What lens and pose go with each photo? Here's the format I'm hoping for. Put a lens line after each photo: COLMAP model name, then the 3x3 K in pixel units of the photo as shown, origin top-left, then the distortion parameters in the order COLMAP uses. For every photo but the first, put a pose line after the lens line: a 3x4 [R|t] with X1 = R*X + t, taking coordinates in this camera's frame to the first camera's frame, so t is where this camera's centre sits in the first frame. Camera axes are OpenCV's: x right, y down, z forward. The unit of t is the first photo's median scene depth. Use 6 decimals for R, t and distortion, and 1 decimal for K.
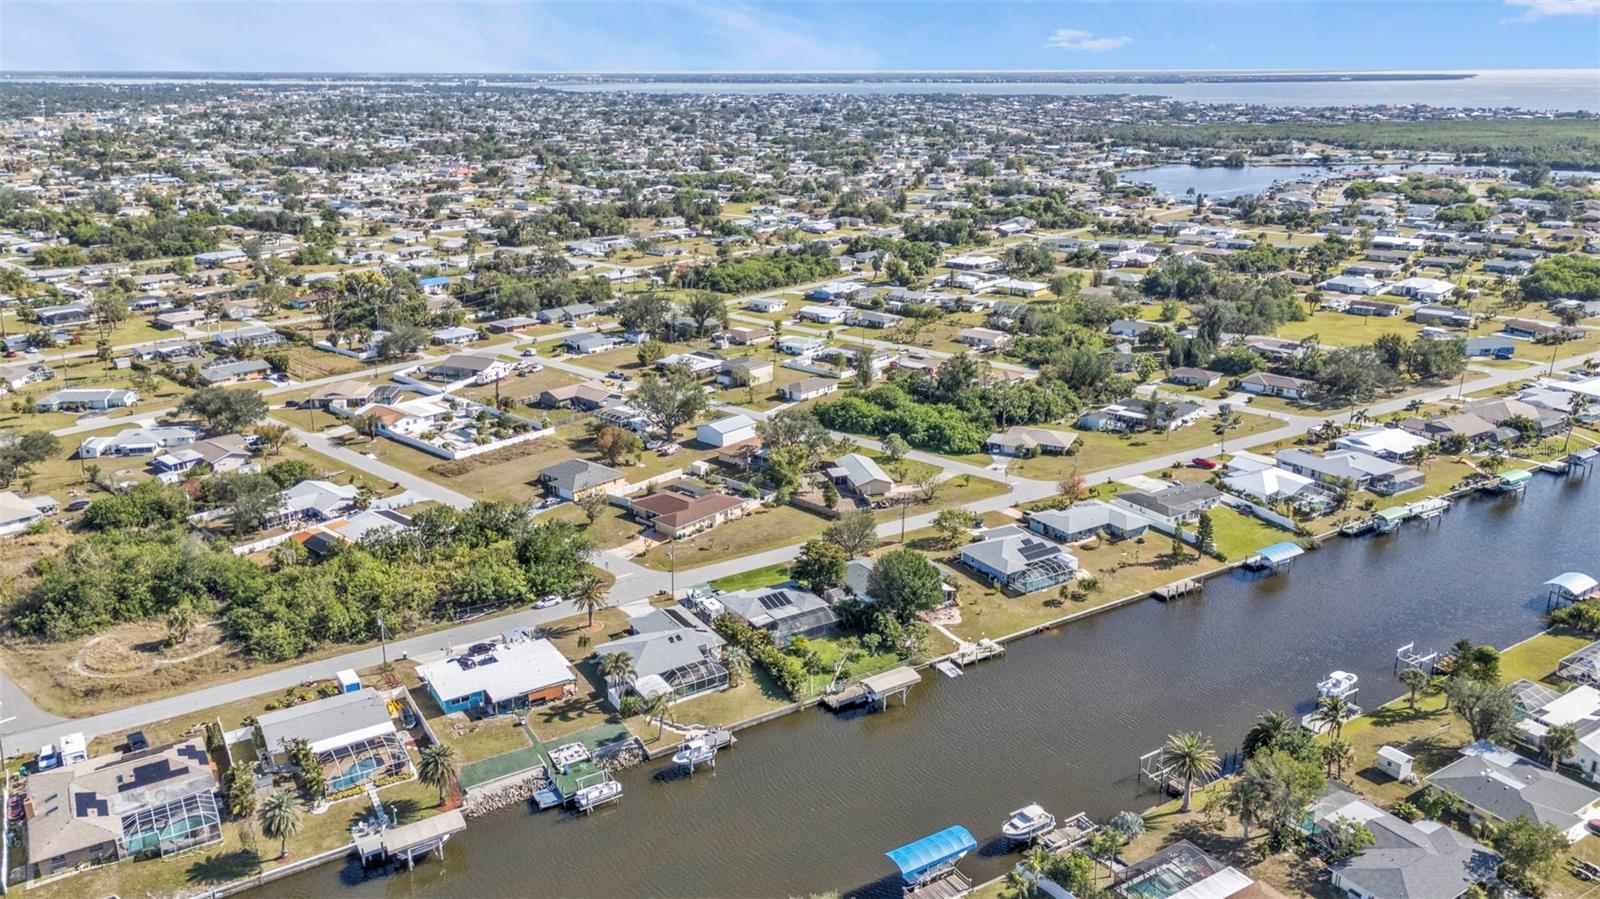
lens RADIAL K [[1170.0, 0, 800.9], [0, 1170.0, 455.7], [0, 0, 1]] dist [0.073903, -0.067327]
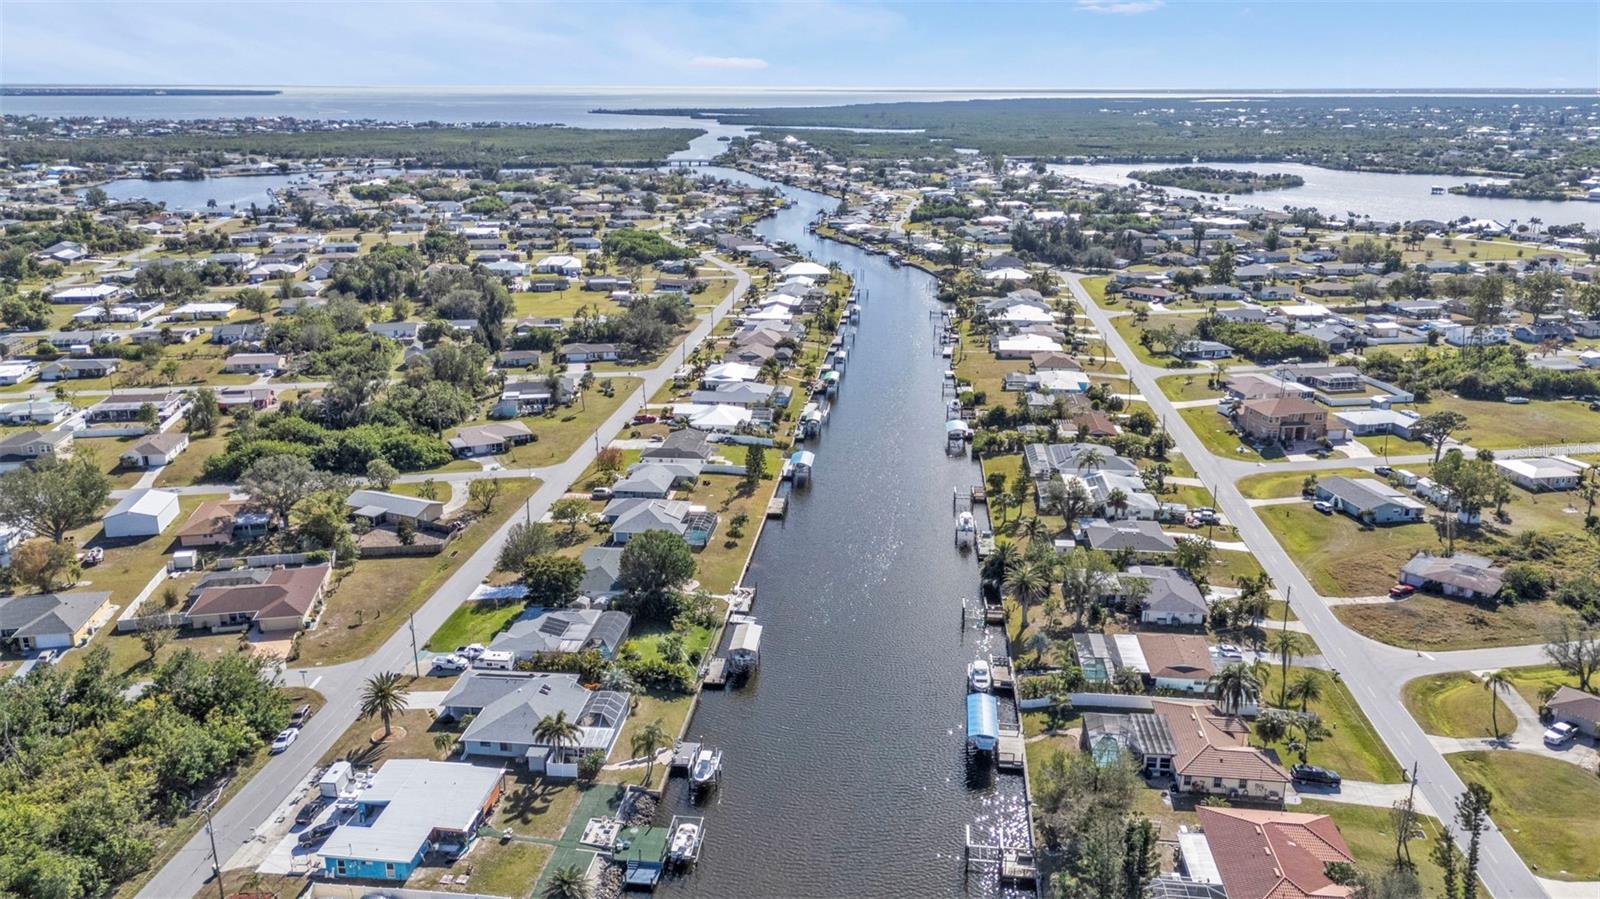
lens RADIAL K [[1167.9, 0, 800.5], [0, 1167.9, 456.5], [0, 0, 1]] dist [0.082292, -0.077950]
pose [[0.619583, -0.233470, 0.749406, -0.378269], [0.242107, 0.965032, 0.100481, -0.032414], [-0.746660, 0.119180, 0.654442, 0.169555]]
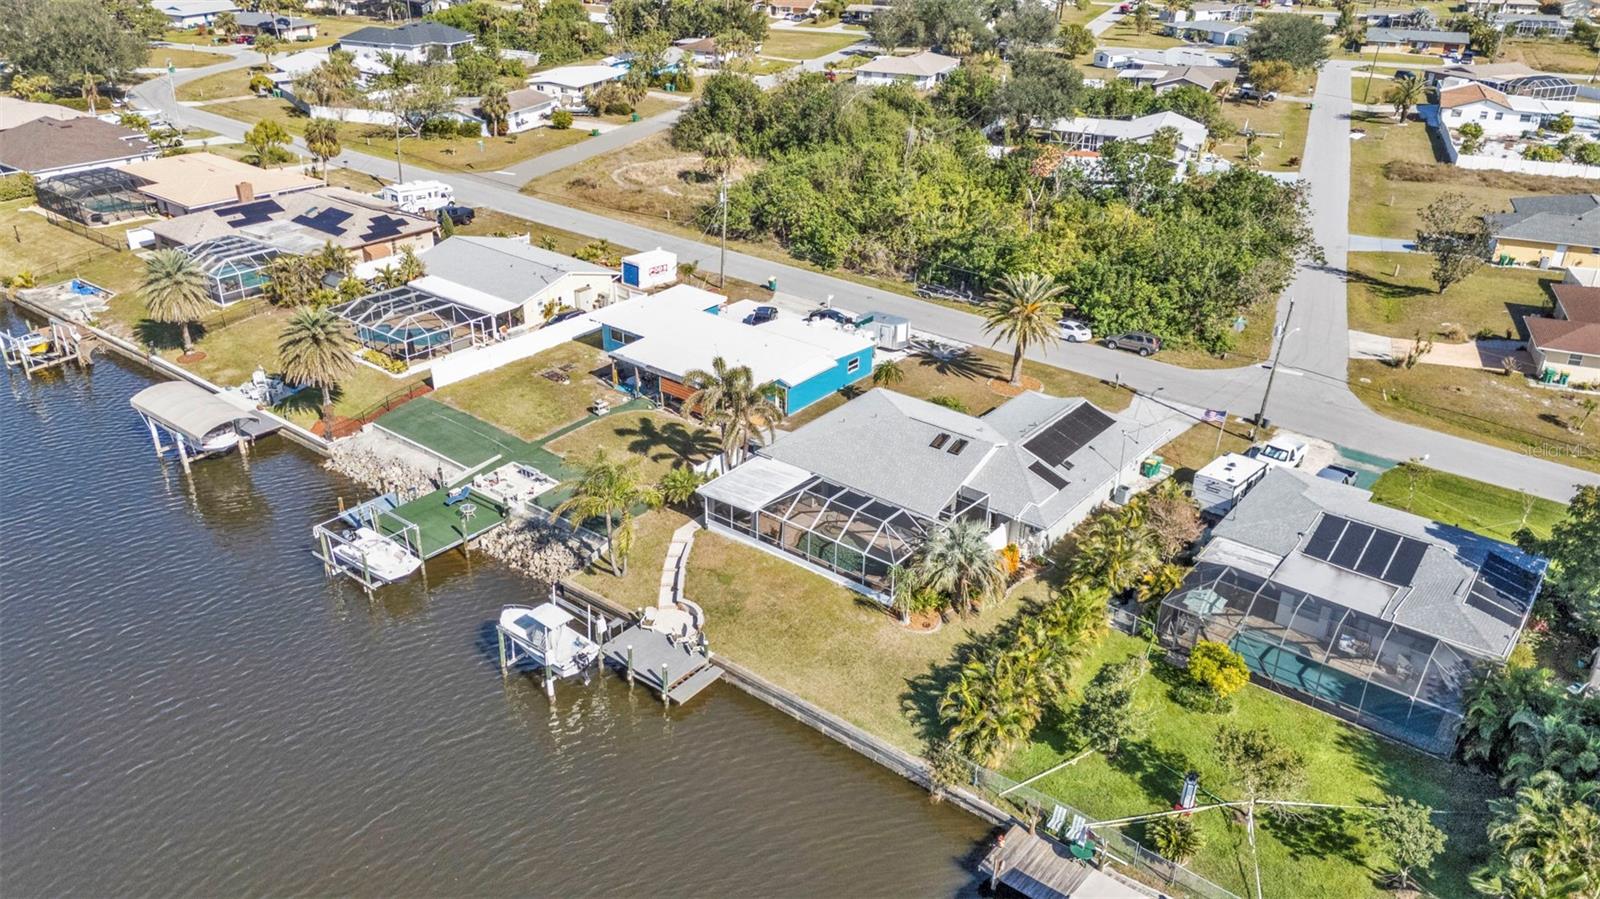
lens RADIAL K [[1170.0, 0, 800.9], [0, 1170.0, 455.7], [0, 0, 1]] dist [0.073903, -0.067327]
pose [[0.330936, 0.430870, -0.839543, 0.122207], [-0.309906, 0.889952, 0.334580, 0.030409], [0.891313, 0.149456, 0.428046, 0.500751]]
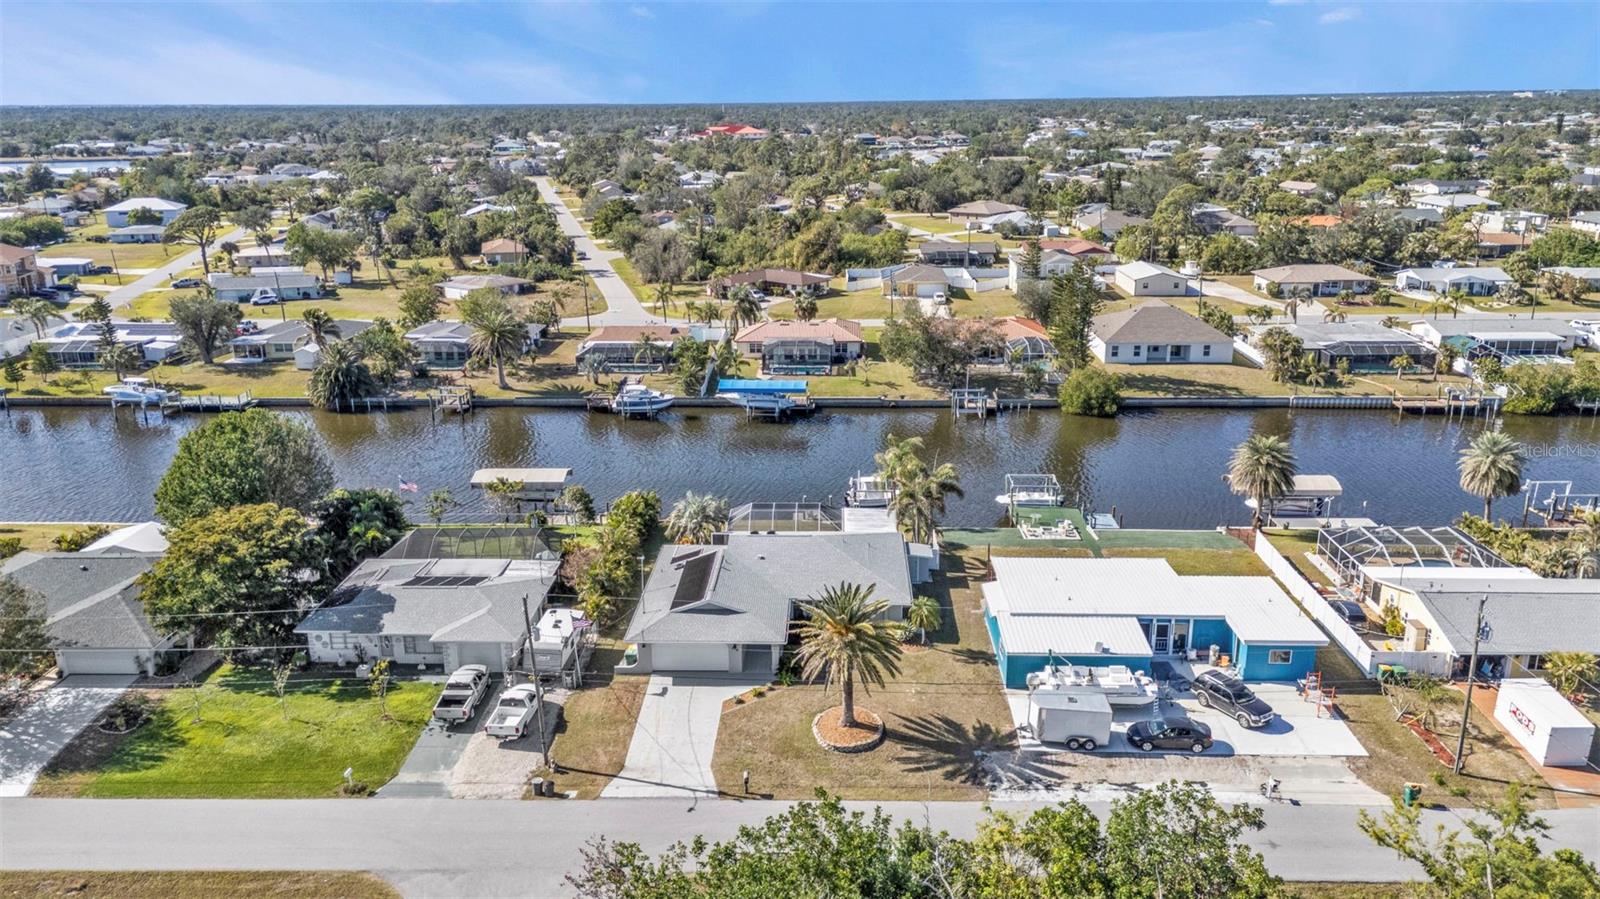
lens RADIAL K [[1167.0, 0, 800.0], [0, 1167.0, 449.5], [0, 0, 1]] dist [0.125658, -0.169677]
pose [[-0.827834, -0.153612, 0.539532, -0.230419], [0.183352, 0.834863, 0.519024, -0.070279], [-0.530164, 0.528590, -0.662963, 0.807880]]
